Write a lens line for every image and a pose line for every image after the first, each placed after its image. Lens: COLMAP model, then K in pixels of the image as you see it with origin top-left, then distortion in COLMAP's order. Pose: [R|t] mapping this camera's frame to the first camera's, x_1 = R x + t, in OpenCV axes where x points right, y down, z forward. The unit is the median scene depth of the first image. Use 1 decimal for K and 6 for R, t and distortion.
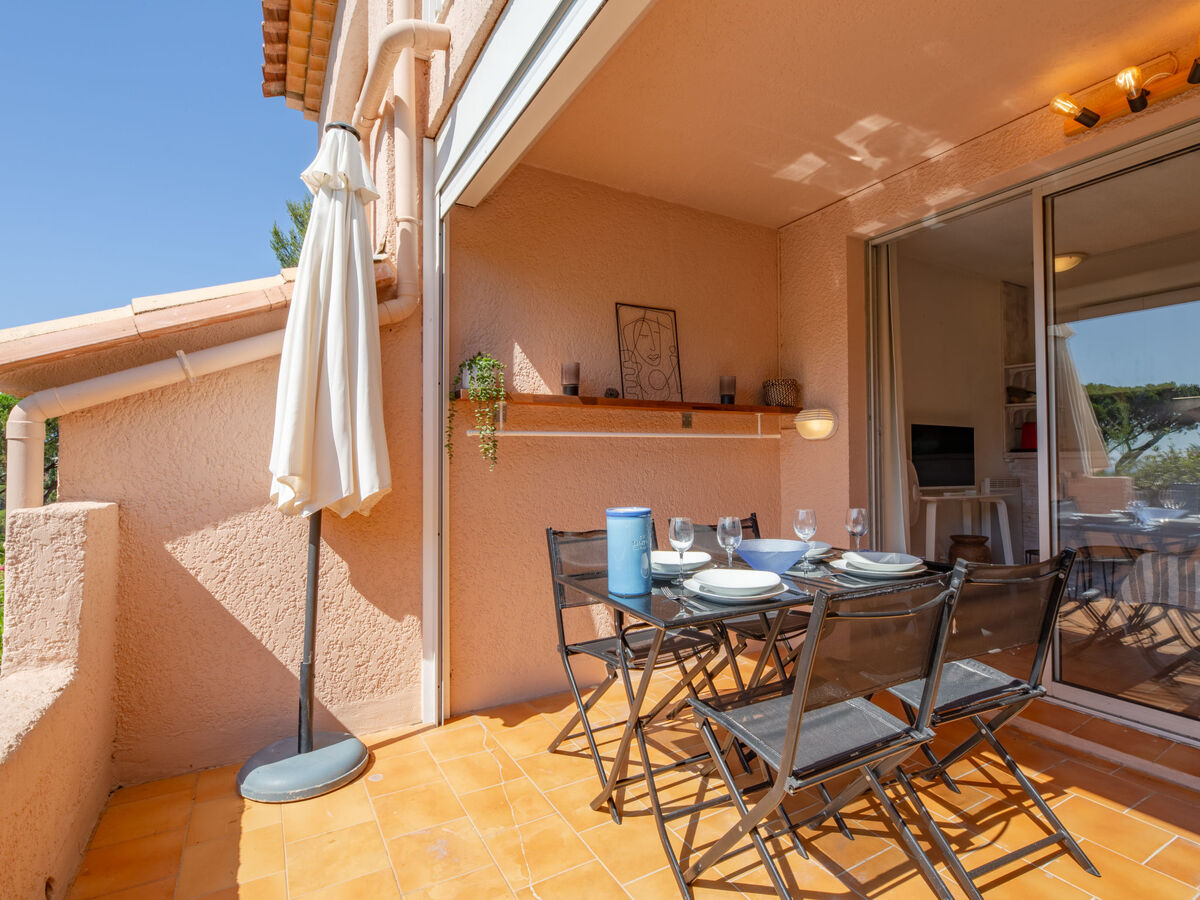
lens RADIAL K [[601.4, 0, 585.2], [0, 601.4, 444.4], [0, 0, 1]] dist [-0.006482, -0.000282]
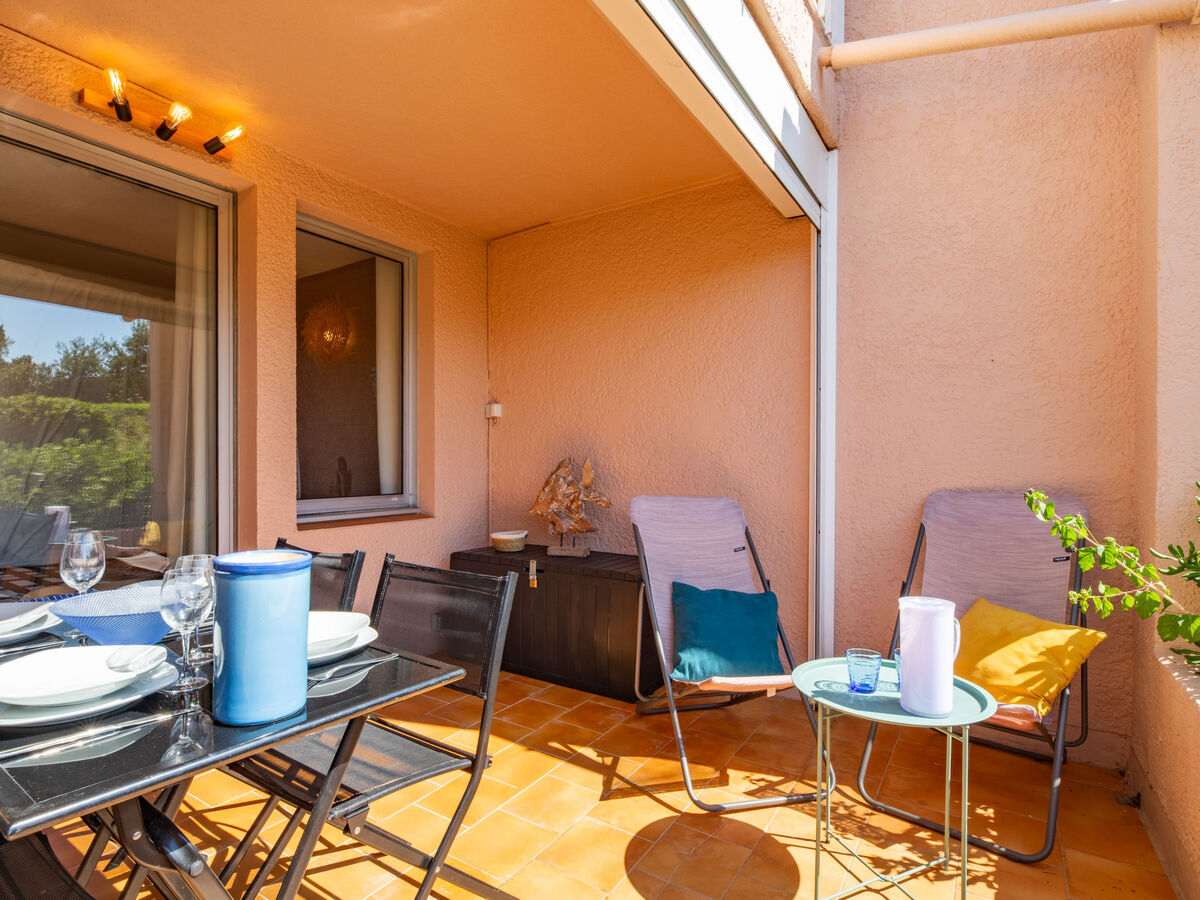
lens RADIAL K [[624.2, 0, 599.0], [0, 624.2, 467.7], [0, 0, 1]] dist [-0.002953, -0.000753]
pose [[-0.480190, -0.005422, 0.877148, -0.296524], [-0.028381, 0.999553, -0.009358, 0.015649], [-0.876705, -0.029388, -0.480130, 0.556693]]
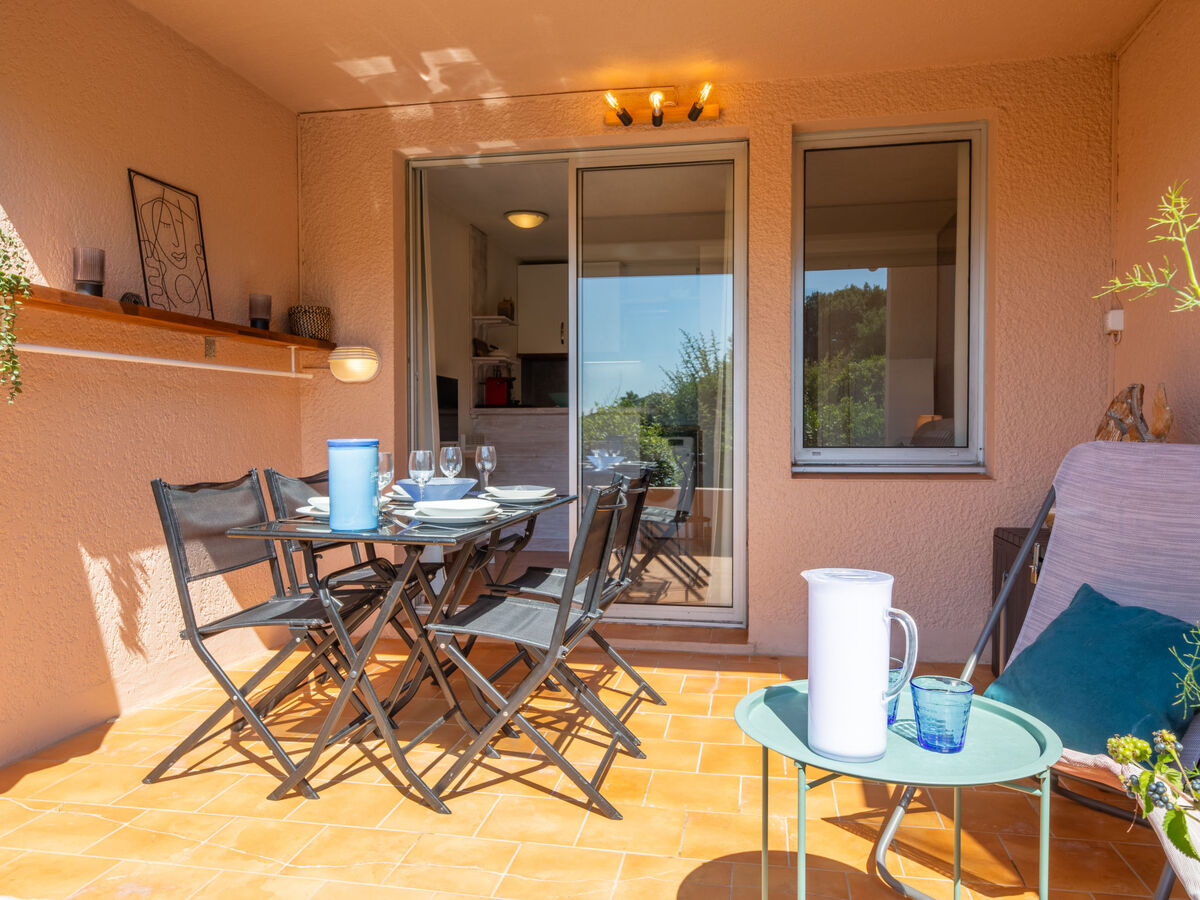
lens RADIAL K [[887.3, 0, 600.0], [0, 887.3, 450.0], [0, 0, 1]] dist [0.034535, -0.063155]
pose [[0.632649, -0.013011, 0.774329, -0.401389], [-0.025285, 0.998979, 0.037445, 0.034484], [-0.774026, -0.043268, 0.631674, -0.076110]]
